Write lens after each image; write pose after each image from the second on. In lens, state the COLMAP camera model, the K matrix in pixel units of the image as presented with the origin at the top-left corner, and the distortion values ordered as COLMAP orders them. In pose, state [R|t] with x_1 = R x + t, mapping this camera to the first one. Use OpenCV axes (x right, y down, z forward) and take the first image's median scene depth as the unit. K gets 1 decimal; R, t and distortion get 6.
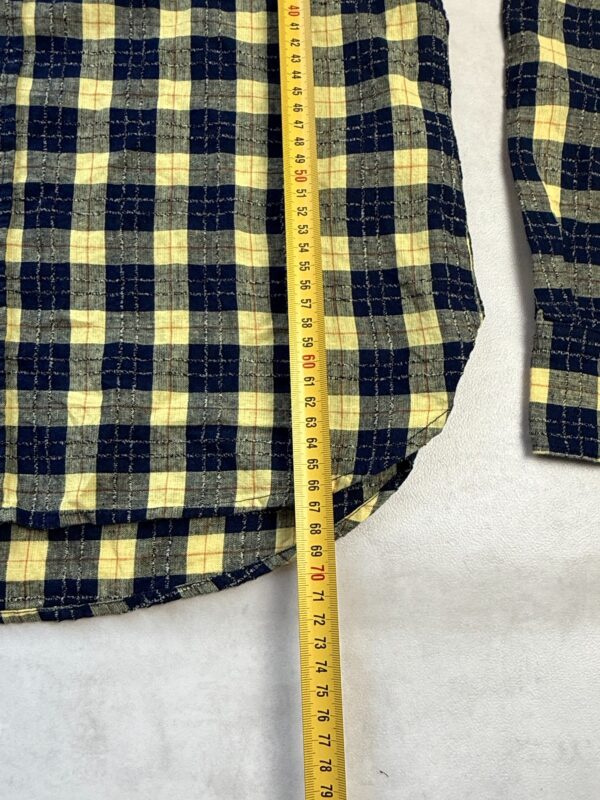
lens RADIAL K [[654.1, 0, 300.7], [0, 654.1, 401.0], [0, 0, 1]] dist [0.007992, -0.012986]
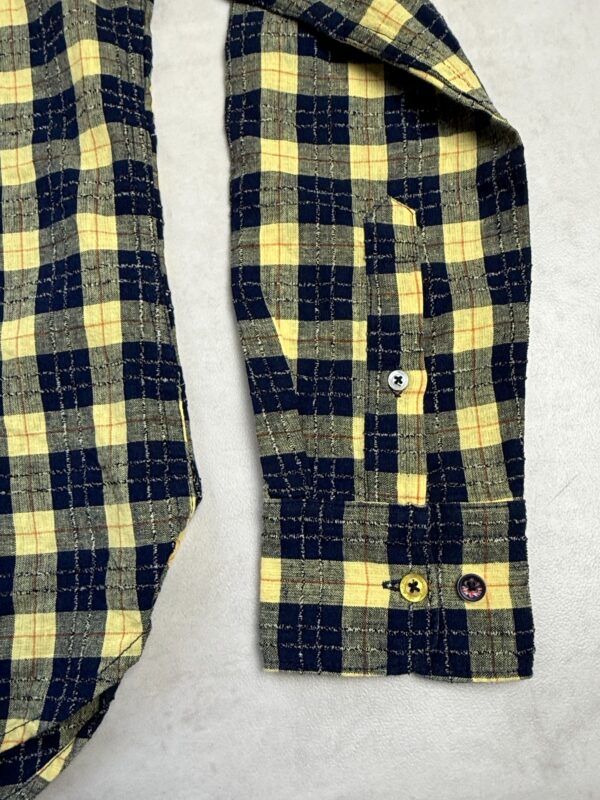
lens RADIAL K [[654.1, 0, 298.8], [0, 654.1, 400.2], [0, 0, 1]] dist [0.007992, -0.012986]
pose [[0.992605, -0.105251, -0.060484, 0.454205], [0.104132, 0.994334, -0.021375, -0.215882], [0.062391, 0.014918, 0.997940, 0.181672]]
